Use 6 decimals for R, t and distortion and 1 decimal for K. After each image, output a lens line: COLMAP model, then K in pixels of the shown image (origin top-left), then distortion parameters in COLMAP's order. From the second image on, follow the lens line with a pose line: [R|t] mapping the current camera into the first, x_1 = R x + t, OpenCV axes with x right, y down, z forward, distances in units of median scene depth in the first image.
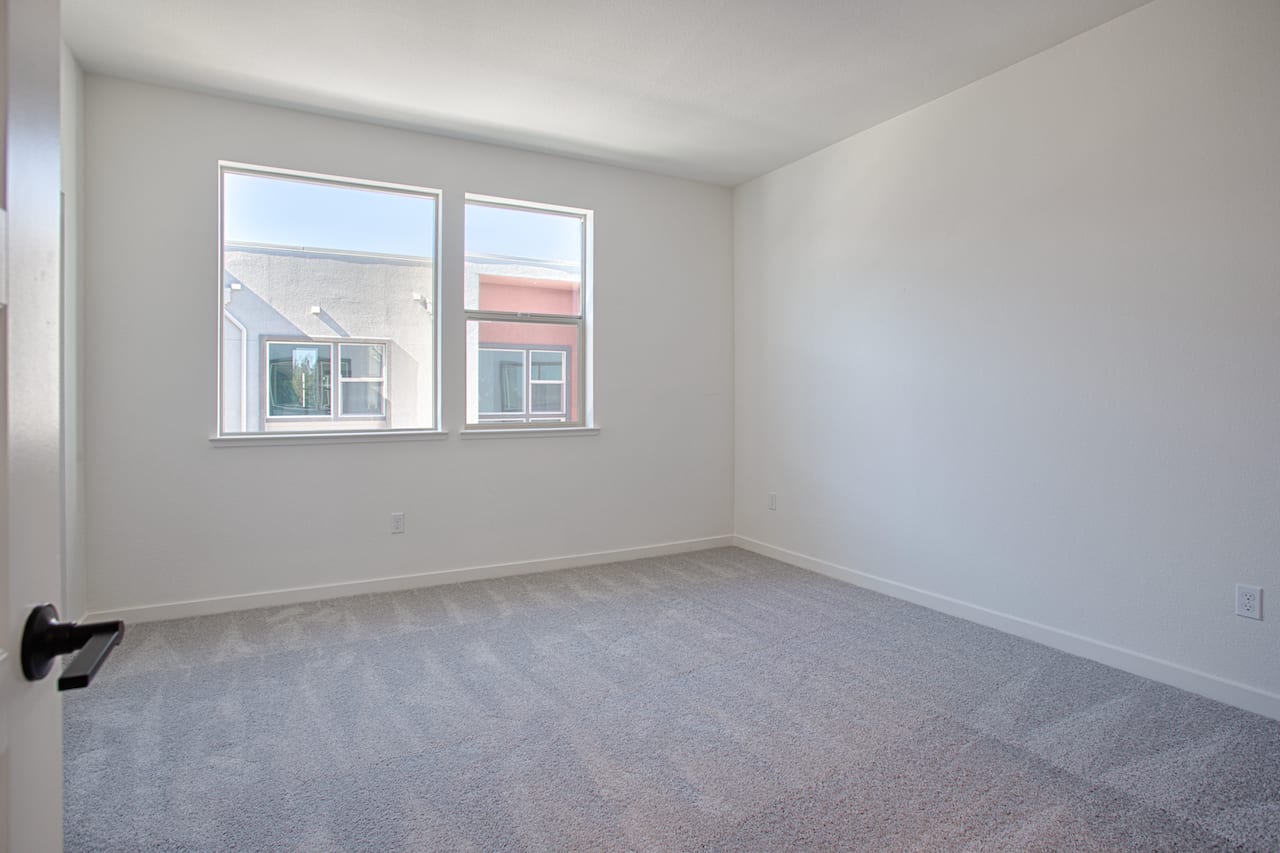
lens RADIAL K [[586.4, 0, 639.6], [0, 586.4, 391.2], [0, 0, 1]] dist [-0.000575, 0.023820]
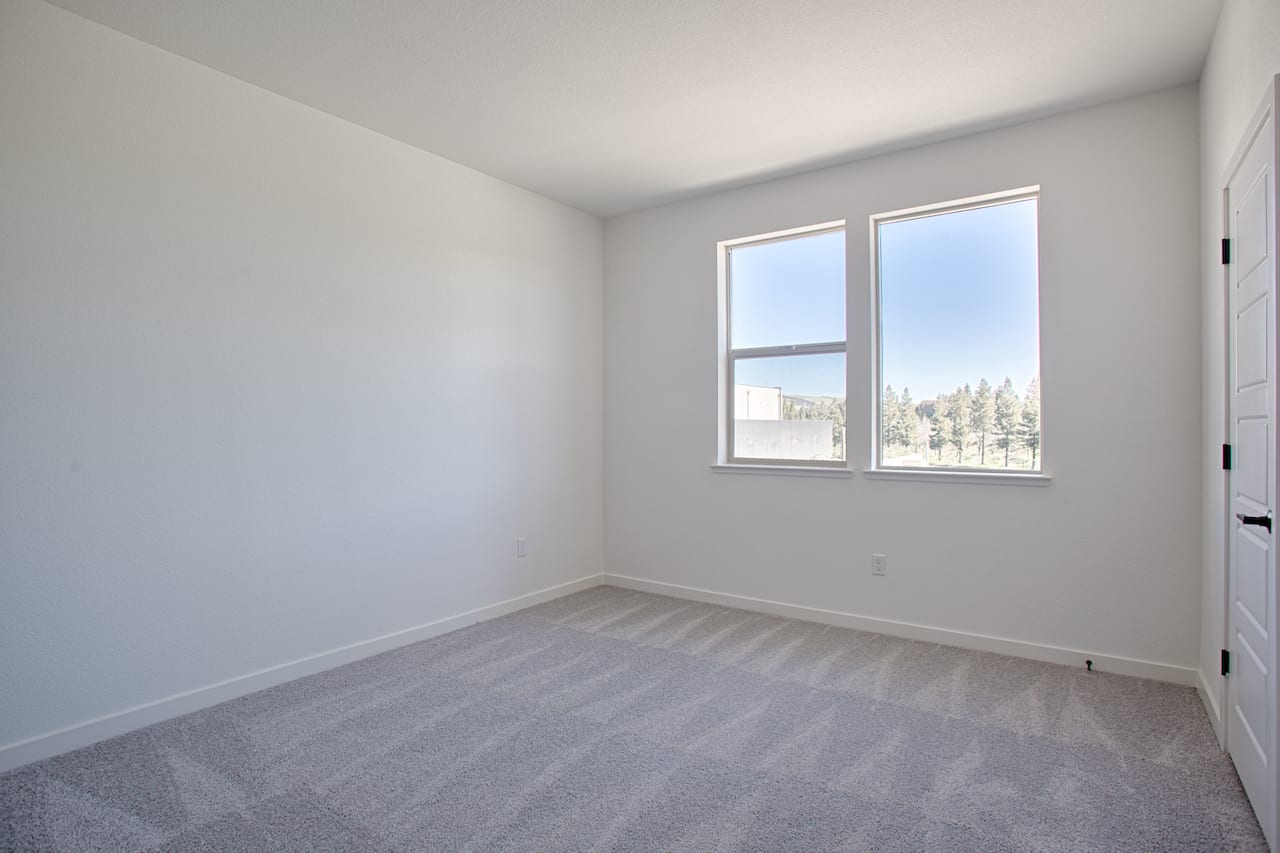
lens RADIAL K [[640.1, 0, 637.7], [0, 640.1, 421.9], [0, 0, 1]] dist [-0.063562, 0.035288]
pose [[0.526408, -0.006514, -0.850207, 0.344102], [-0.001216, 0.999964, -0.008414, -0.000018], [0.850231, 0.005463, 0.526381, 0.152474]]
